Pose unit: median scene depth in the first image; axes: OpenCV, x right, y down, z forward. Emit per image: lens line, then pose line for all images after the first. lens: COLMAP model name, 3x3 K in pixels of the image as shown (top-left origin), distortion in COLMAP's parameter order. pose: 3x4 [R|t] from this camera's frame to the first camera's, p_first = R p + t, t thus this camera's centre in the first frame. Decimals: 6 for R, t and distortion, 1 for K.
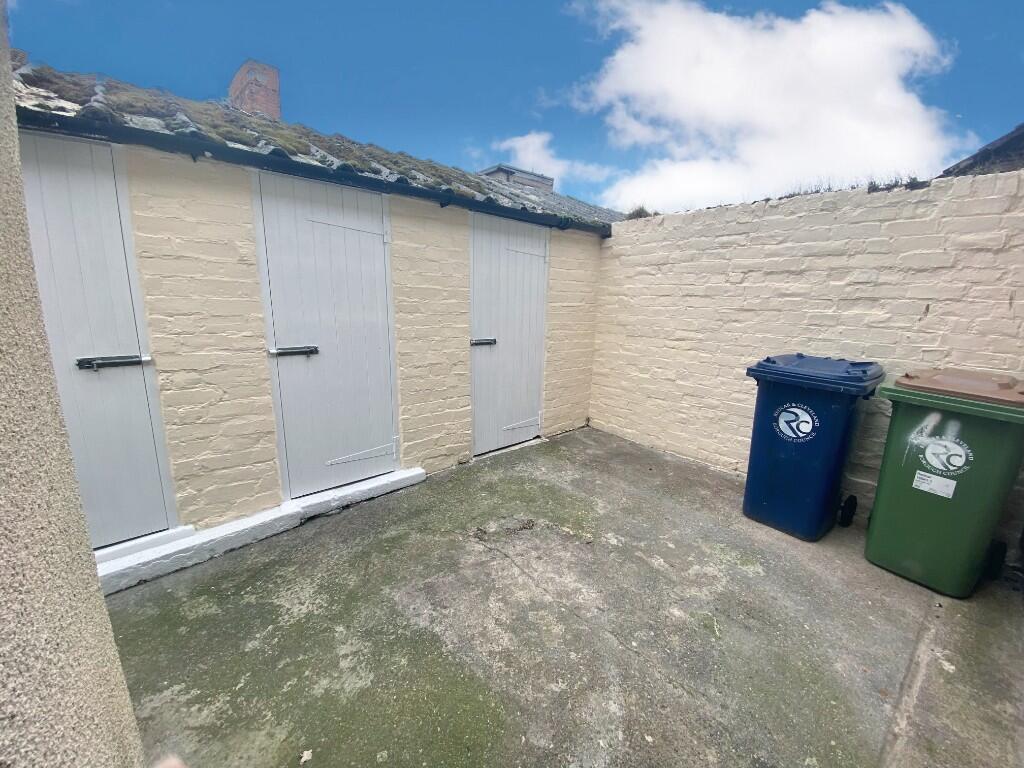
lens RADIAL K [[409.6, 0, 512.0], [0, 409.6, 384.0], [0, 0, 1]] dist [0.060143, -0.032470]
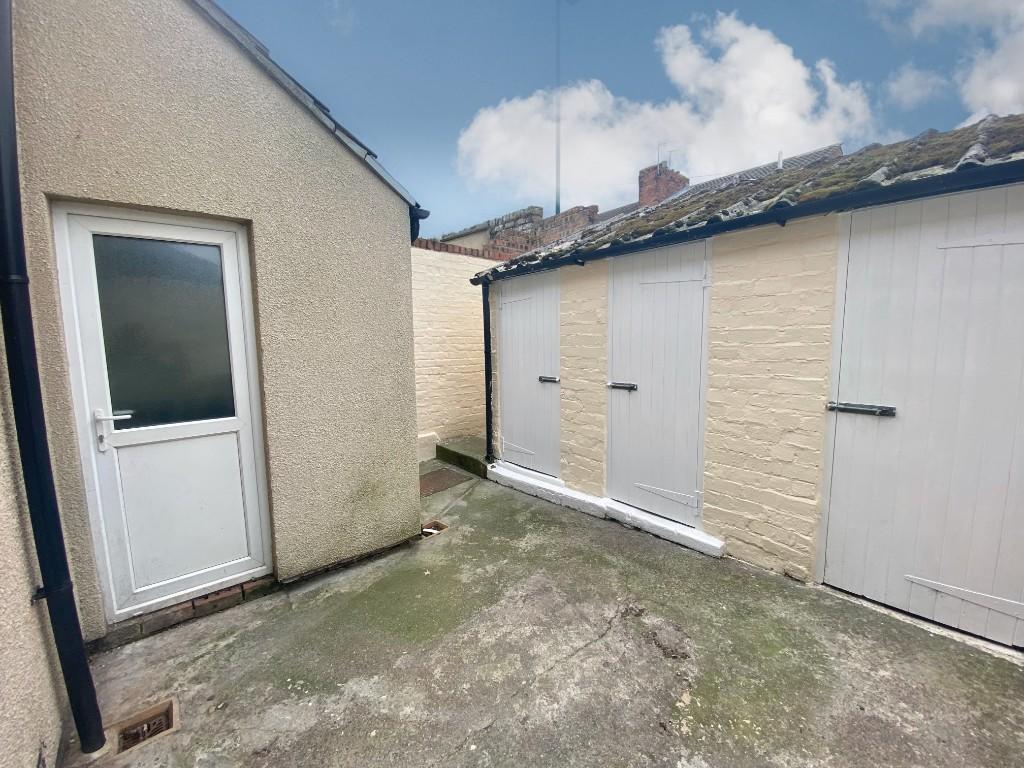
lens RADIAL K [[409.6, 0, 512.0], [0, 409.6, 384.0], [0, 0, 1]] dist [0.060143, -0.032470]
pose [[-0.010609, 0.085564, -0.996276, 0.766014], [-0.186591, 0.978663, 0.086038, -0.132768], [0.982380, 0.186809, 0.005583, 0.665085]]
